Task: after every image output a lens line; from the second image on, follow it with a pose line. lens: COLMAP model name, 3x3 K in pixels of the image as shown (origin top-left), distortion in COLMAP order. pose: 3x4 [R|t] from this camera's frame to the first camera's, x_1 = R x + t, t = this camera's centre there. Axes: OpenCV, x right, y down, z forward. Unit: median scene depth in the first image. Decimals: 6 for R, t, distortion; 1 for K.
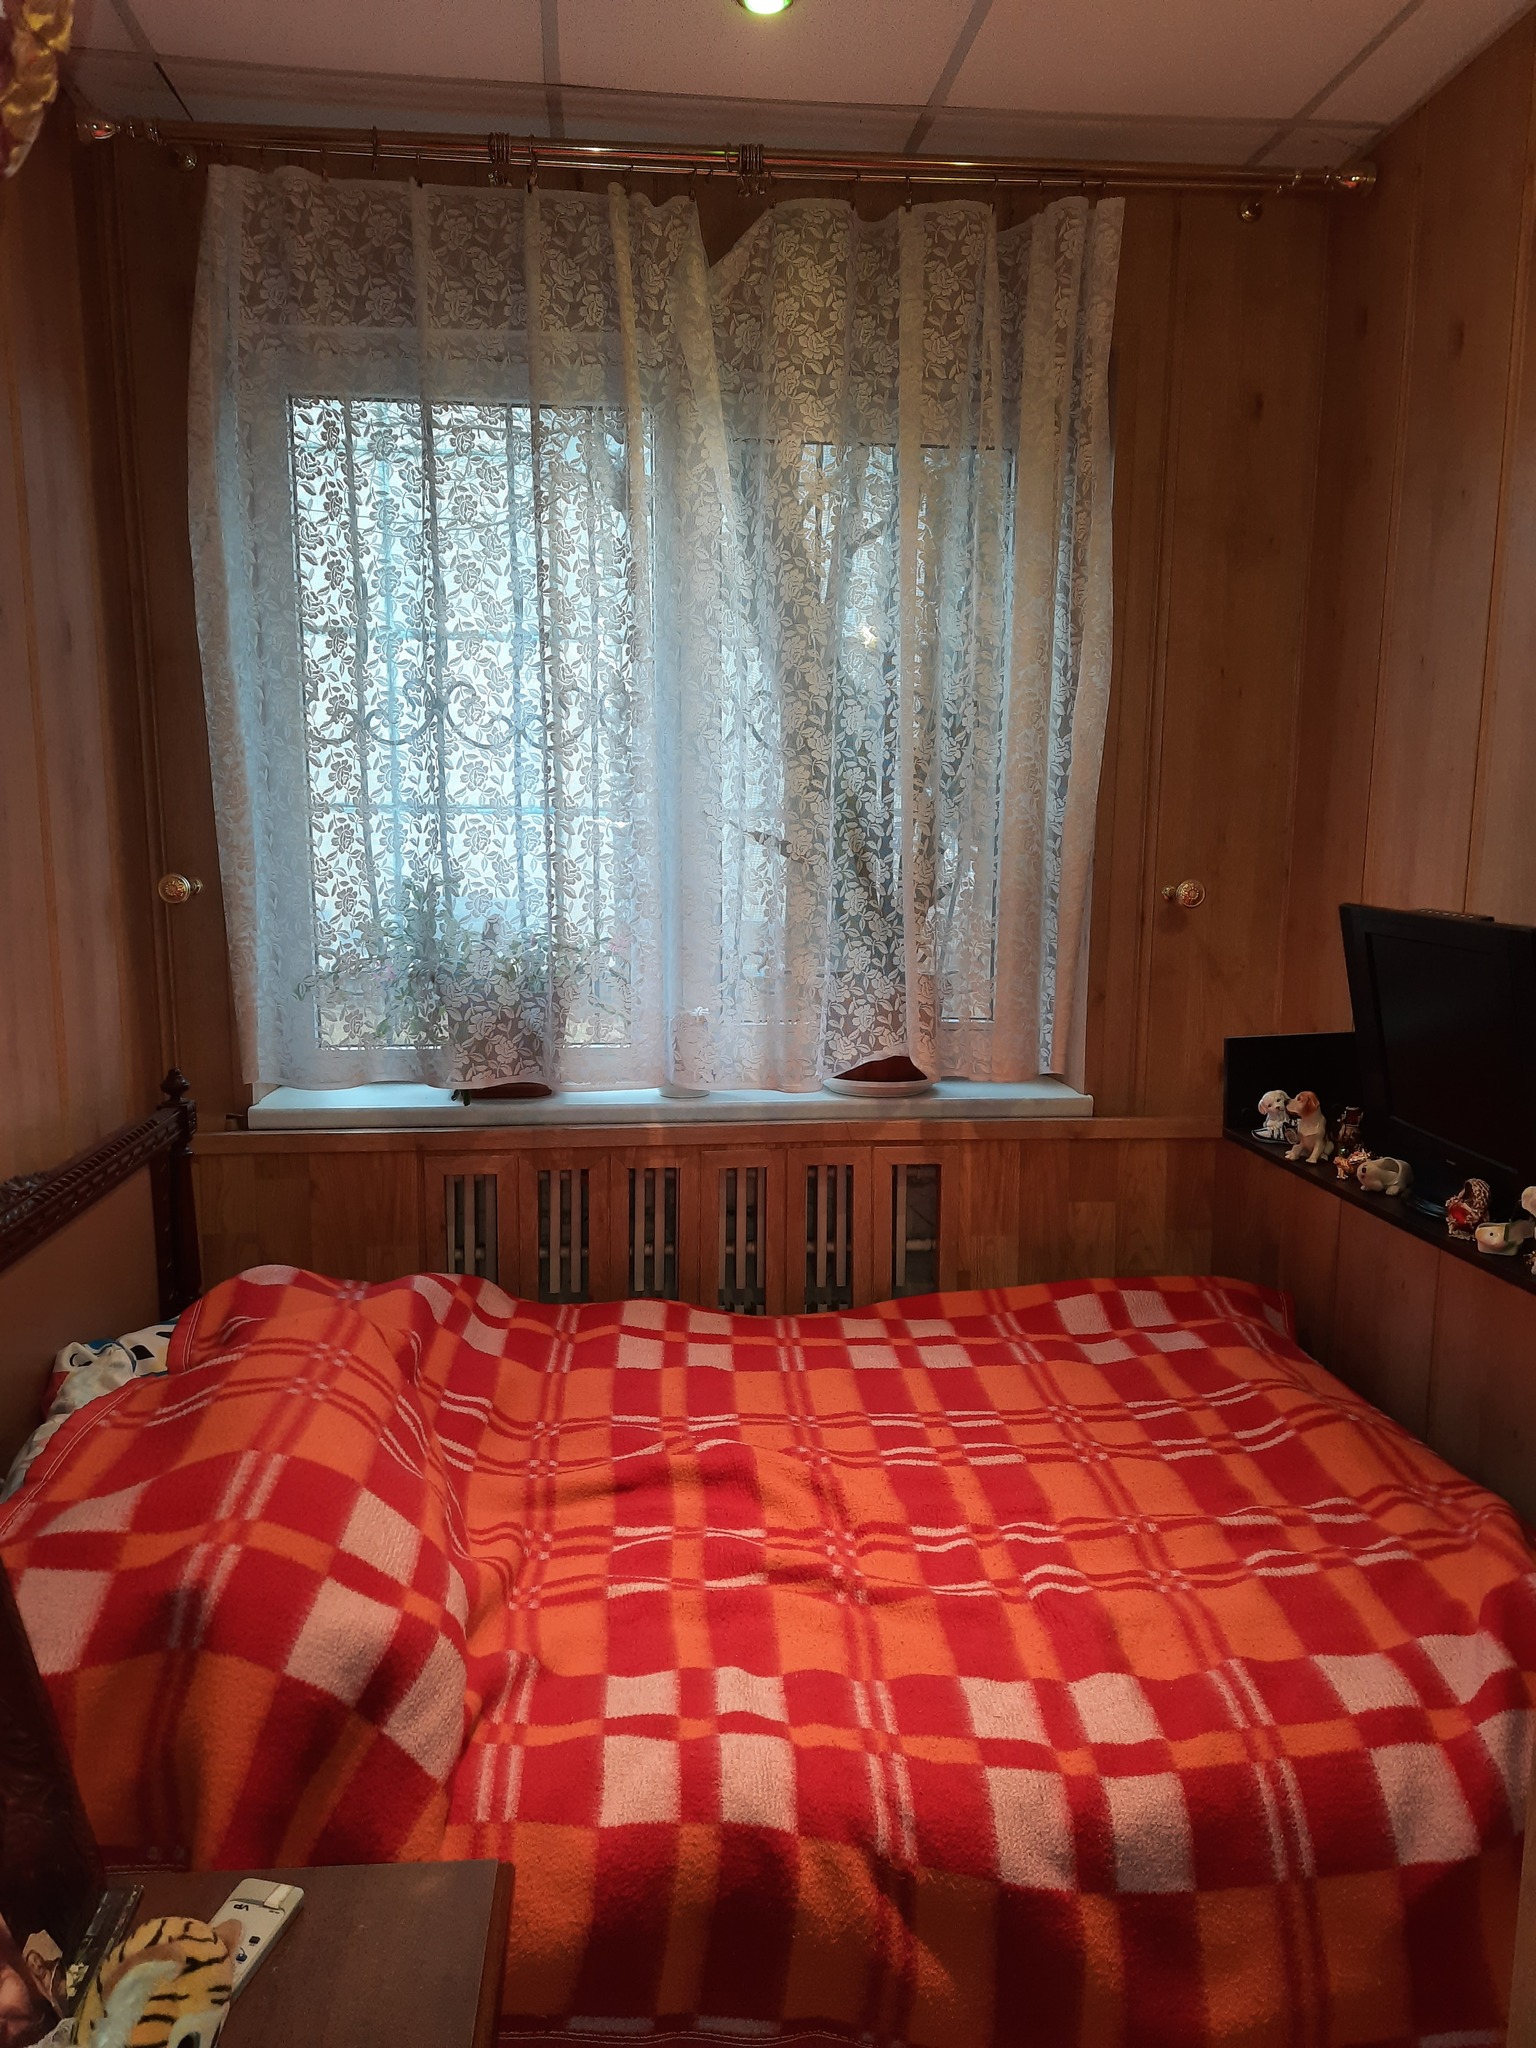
lens RADIAL K [[1448.6, 0, 759.8], [0, 1448.6, 1028.5], [0, 0, 1]] dist [0.129056, -0.149379]
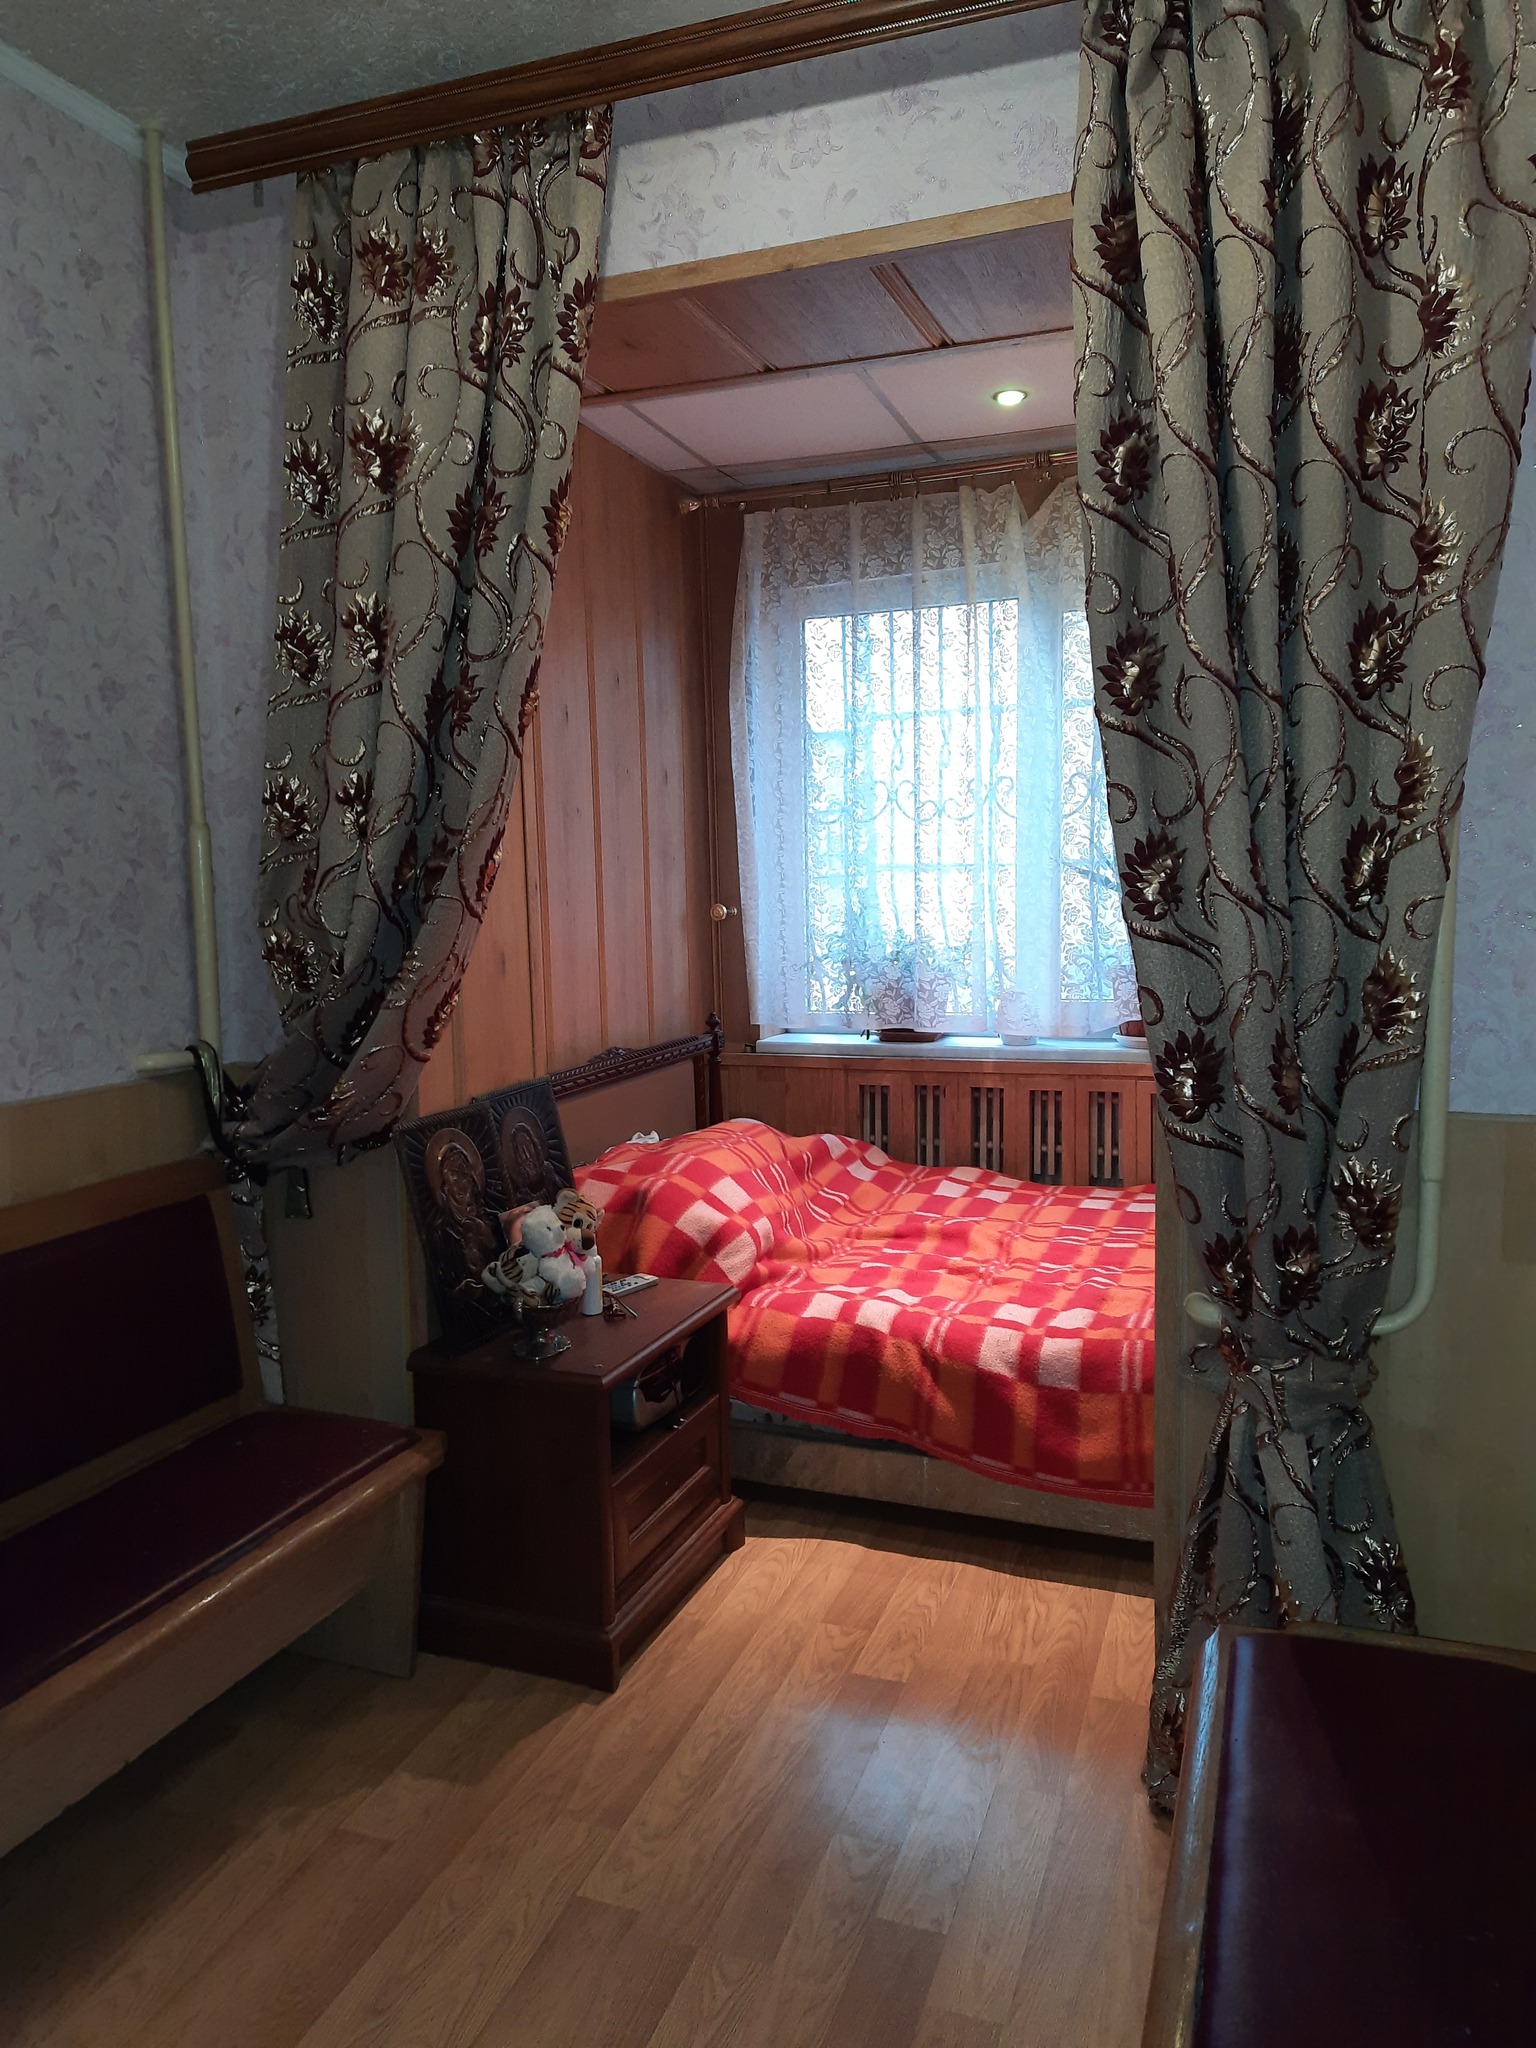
lens RADIAL K [[1448.6, 0, 759.8], [0, 1448.6, 1028.5], [0, 0, 1]] dist [0.129056, -0.149379]
pose [[0.893861, 0.020405, -0.447879, 0.554917], [-0.037907, 0.998826, -0.030147, 0.123085], [0.446738, 0.043925, 0.893586, -0.682039]]
